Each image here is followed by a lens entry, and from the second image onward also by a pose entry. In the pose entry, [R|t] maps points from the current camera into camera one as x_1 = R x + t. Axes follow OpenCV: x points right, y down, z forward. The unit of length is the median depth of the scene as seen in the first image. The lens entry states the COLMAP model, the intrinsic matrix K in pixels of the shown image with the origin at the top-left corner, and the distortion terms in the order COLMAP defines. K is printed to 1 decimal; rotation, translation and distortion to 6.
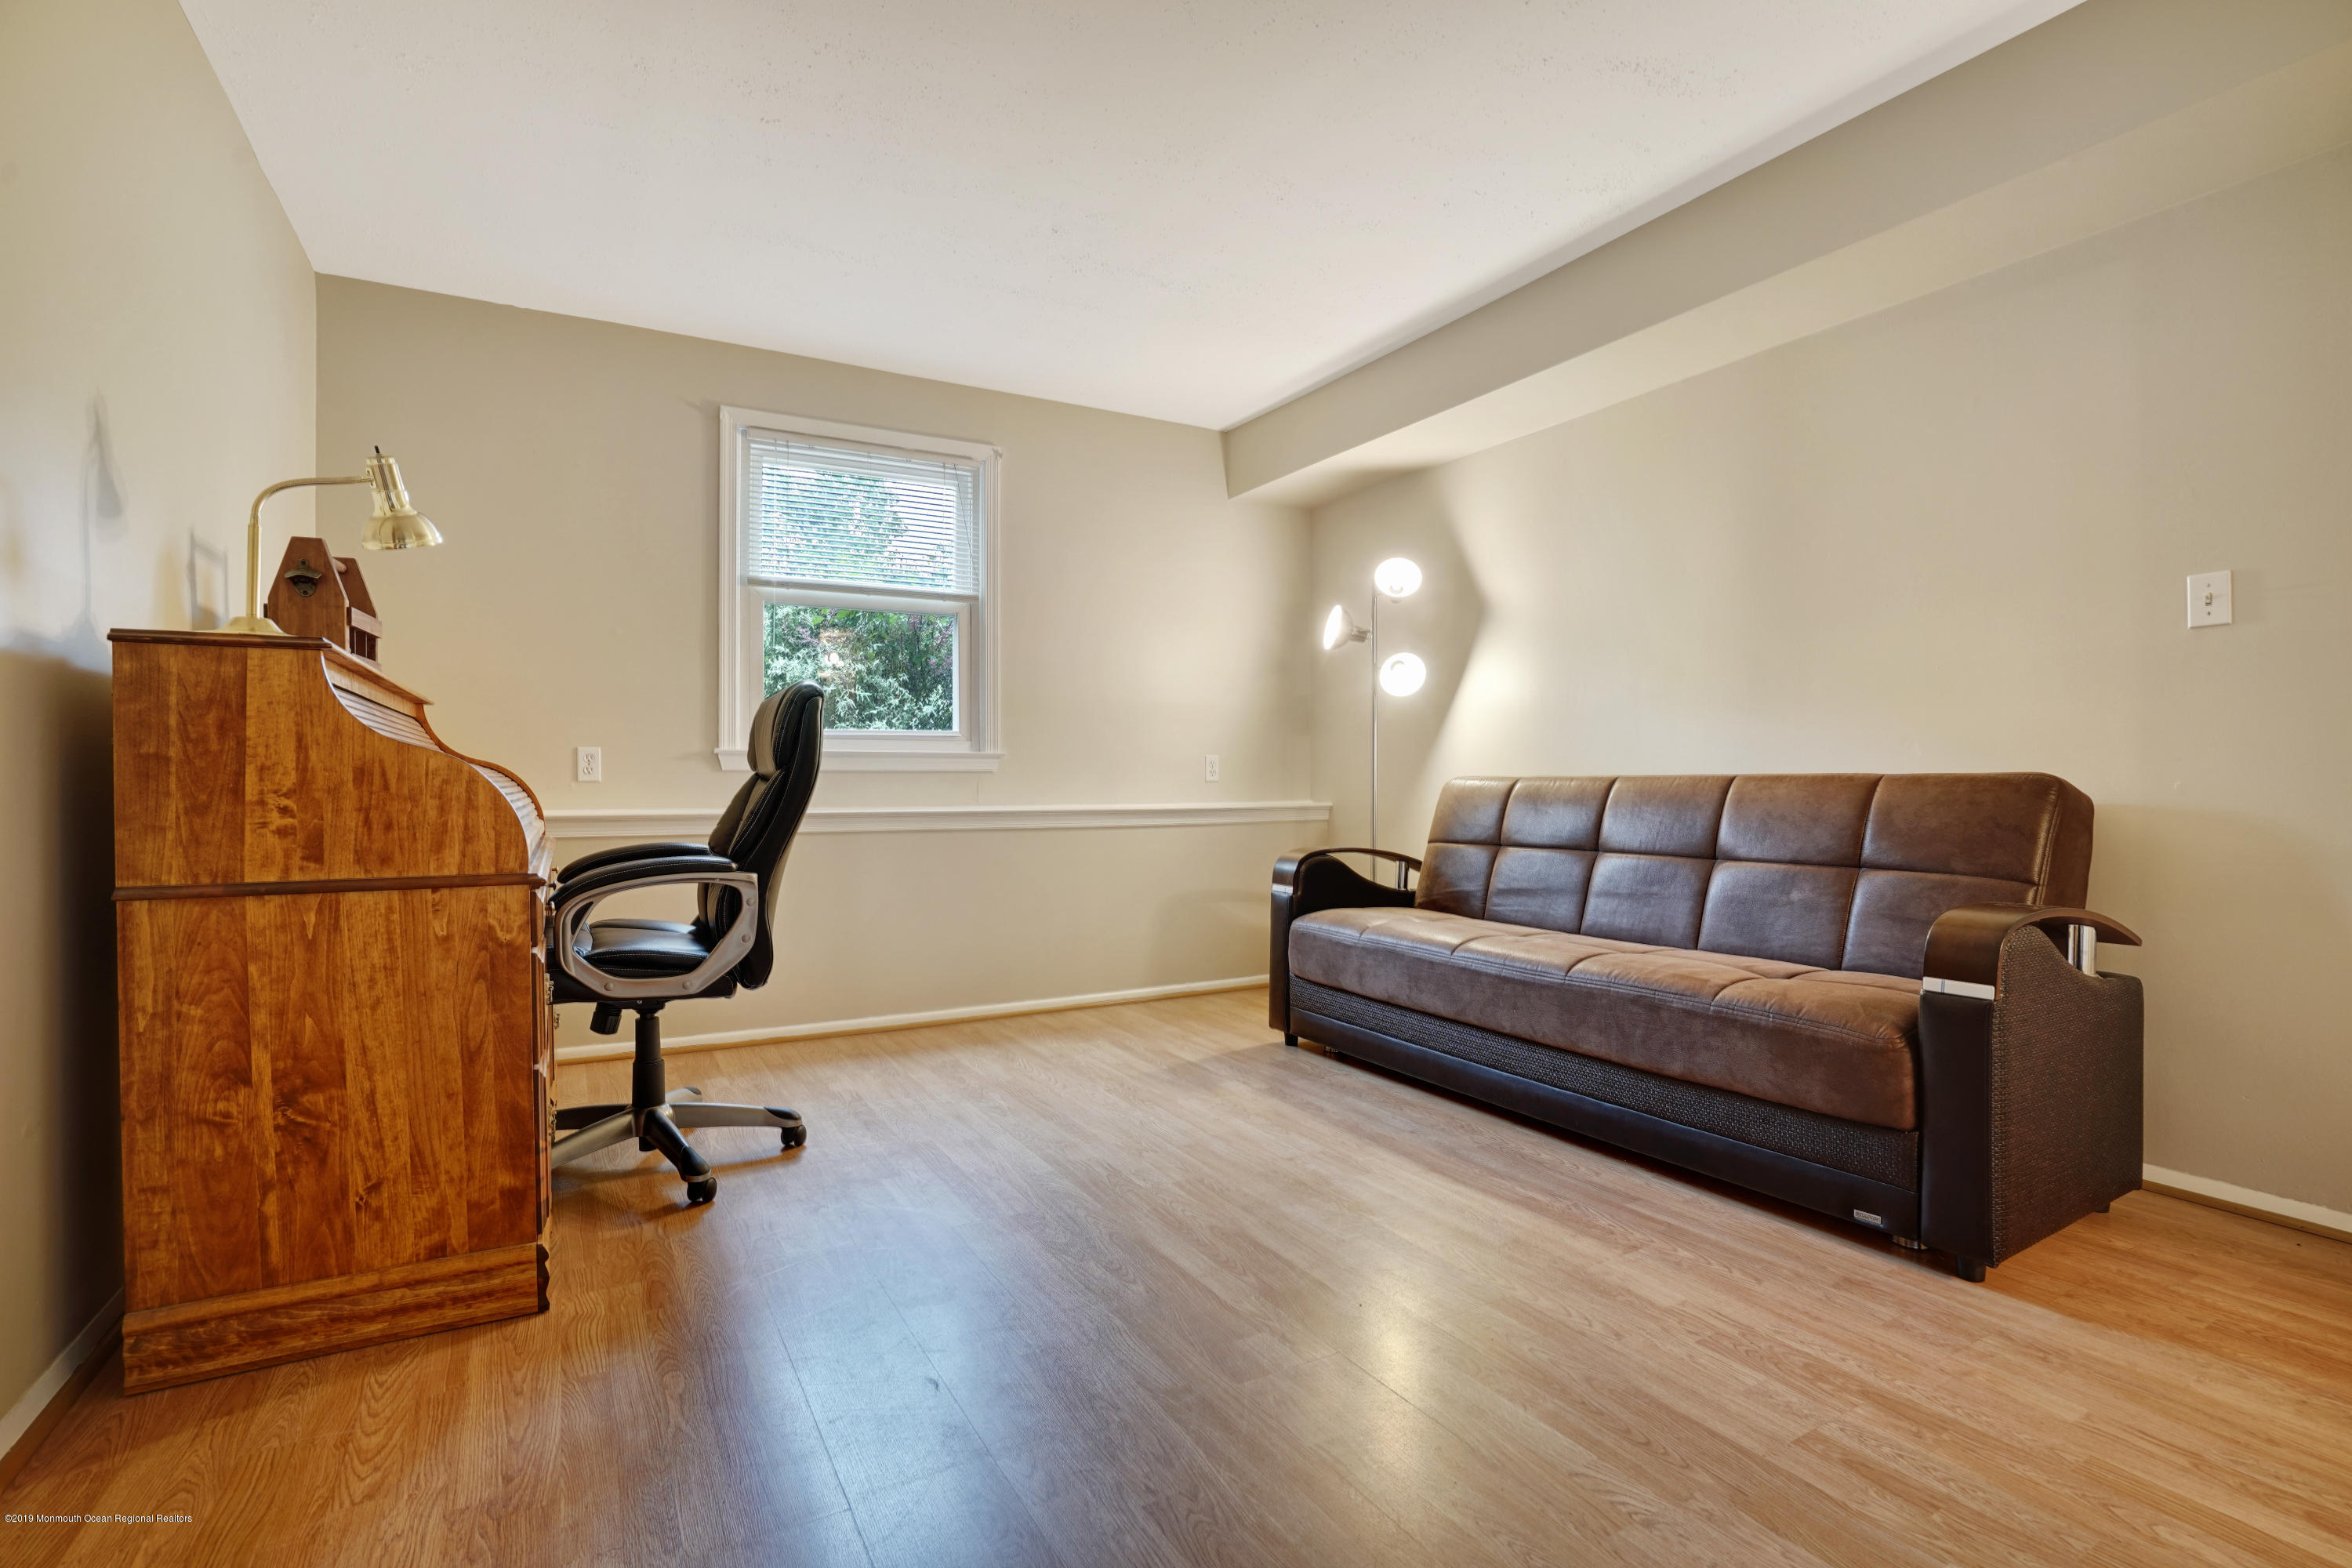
lens RADIAL K [[1081.1, 0, 1172.8], [0, 1081.1, 783.8], [0, 0, 1]] dist [-0.003588, -0.000182]
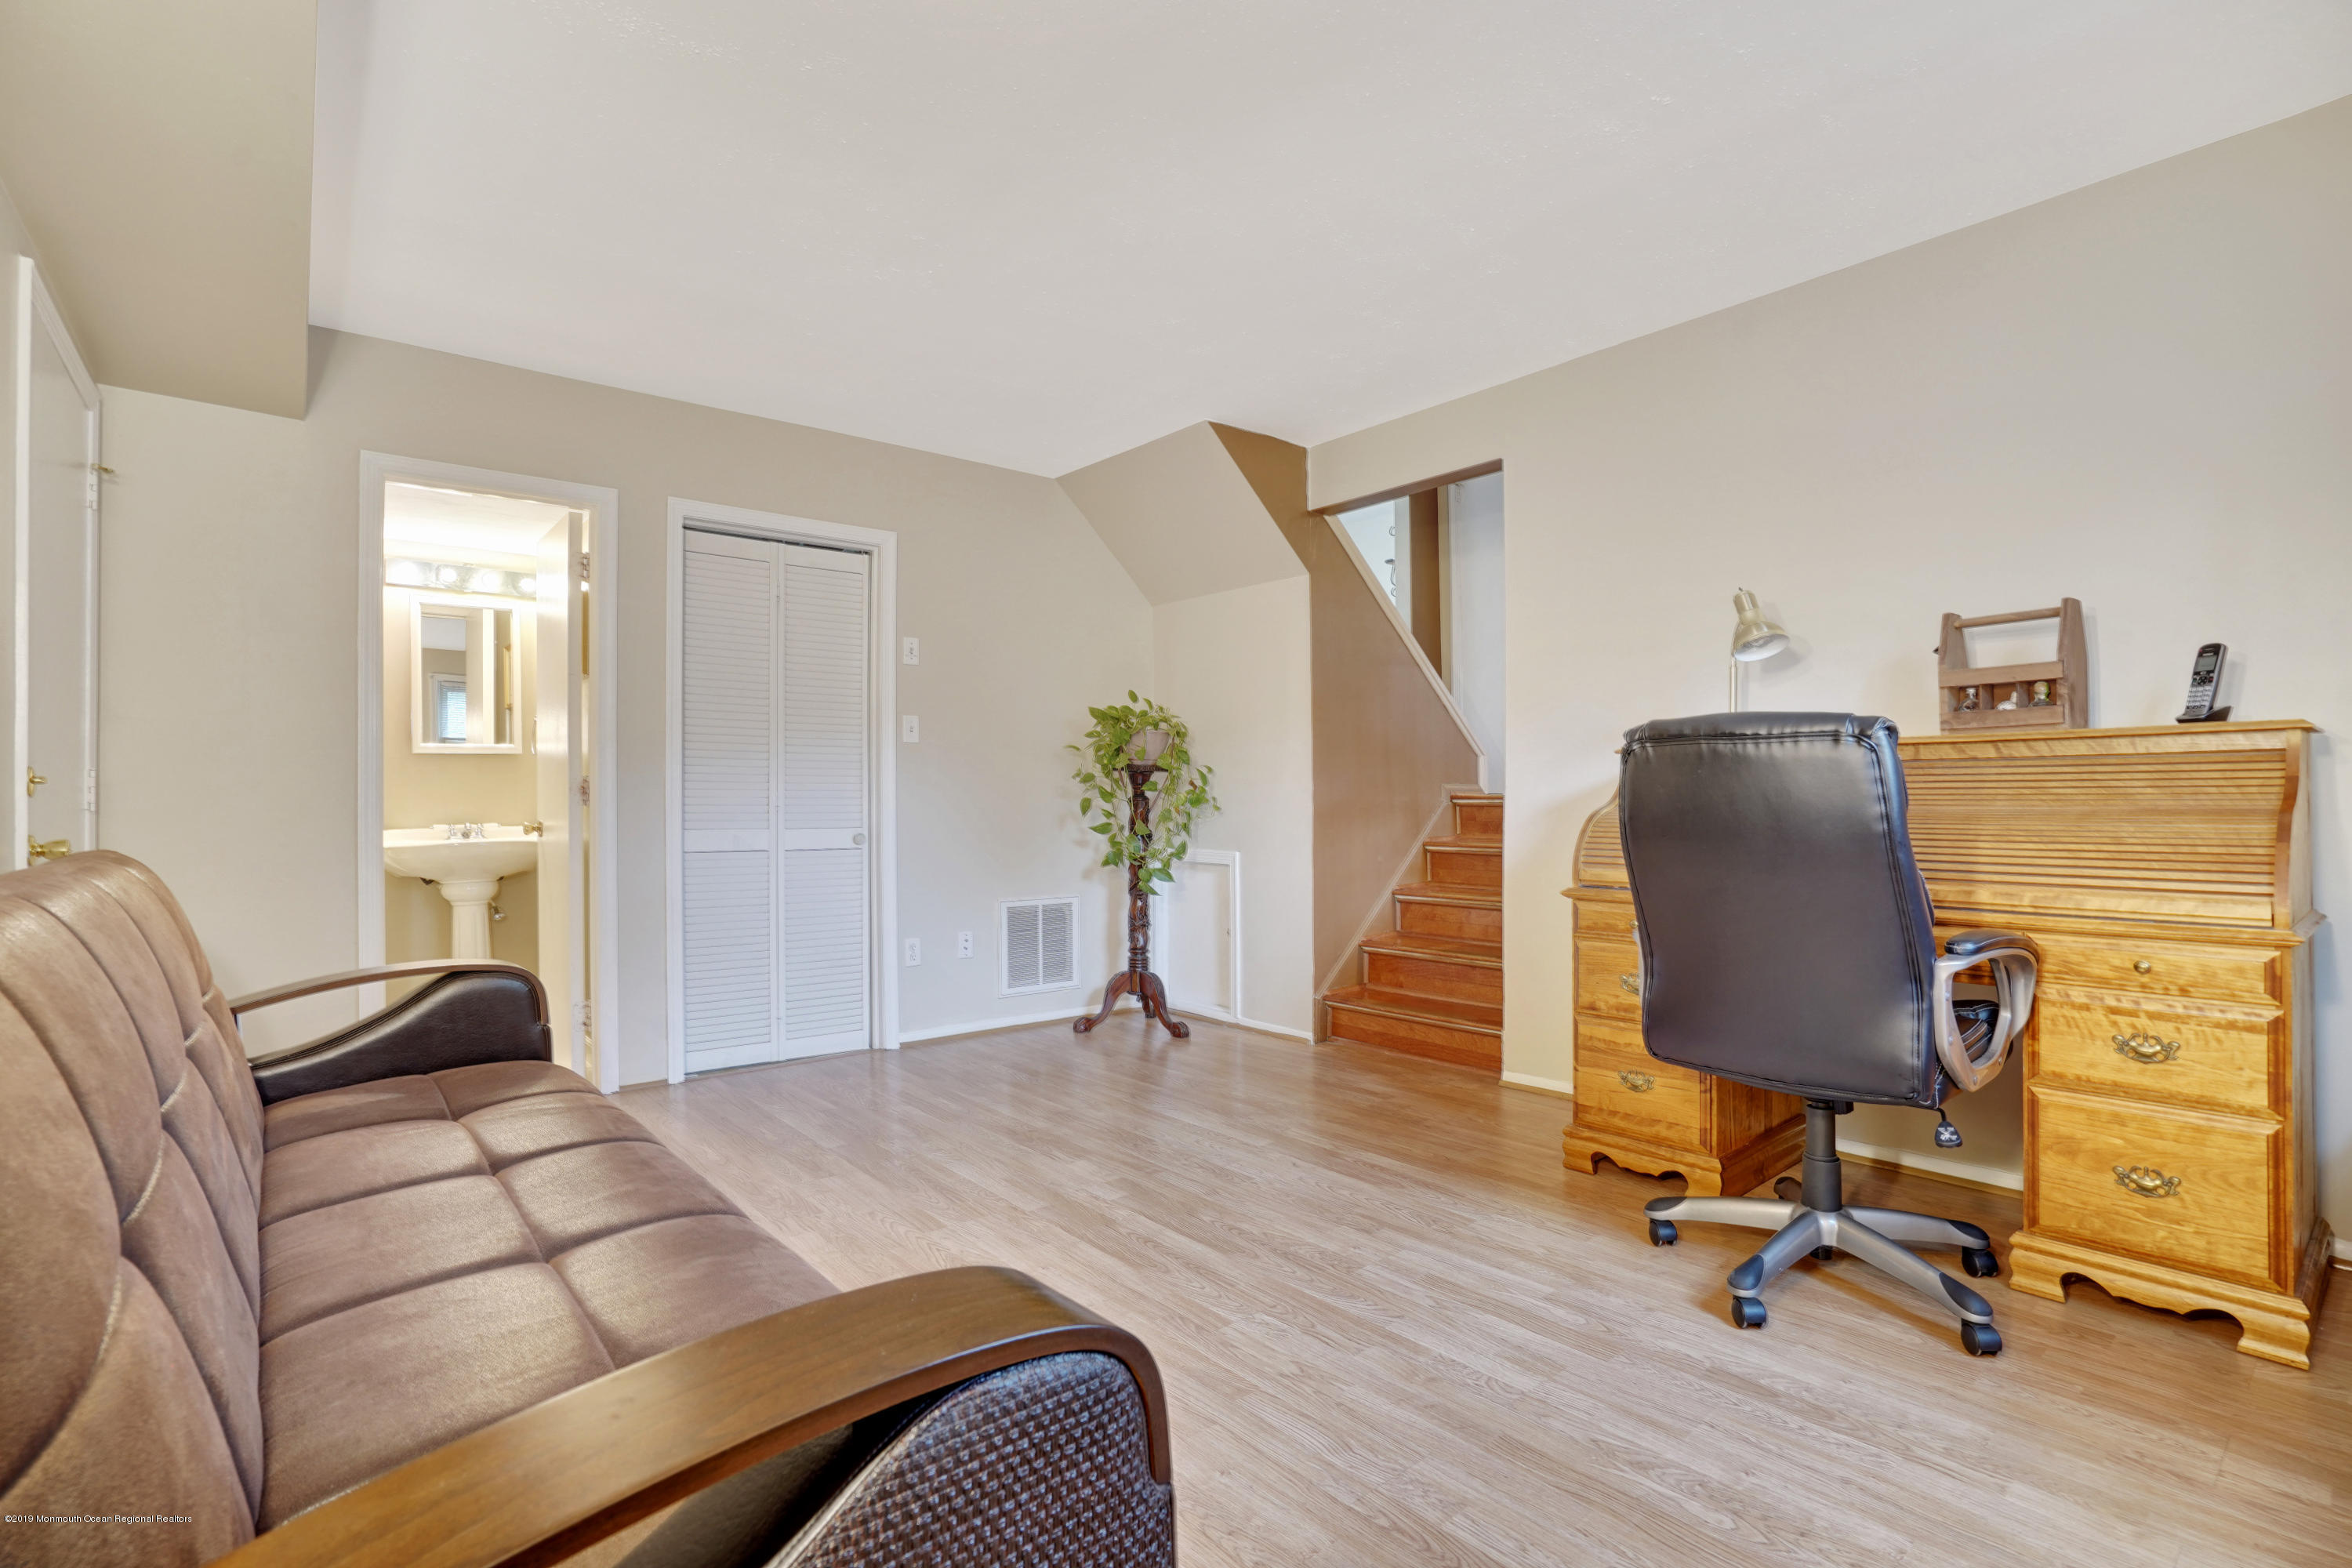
lens RADIAL K [[1081.1, 0, 1181.7], [0, 1081.1, 787.5], [0, 0, 1]] dist [-0.003588, -0.000182]
pose [[-0.982996, 0.001193, -0.183623, 0.181521], [0.003684, 0.999906, -0.013221, -0.032422], [0.183590, -0.013672, -0.982908, 1.735701]]
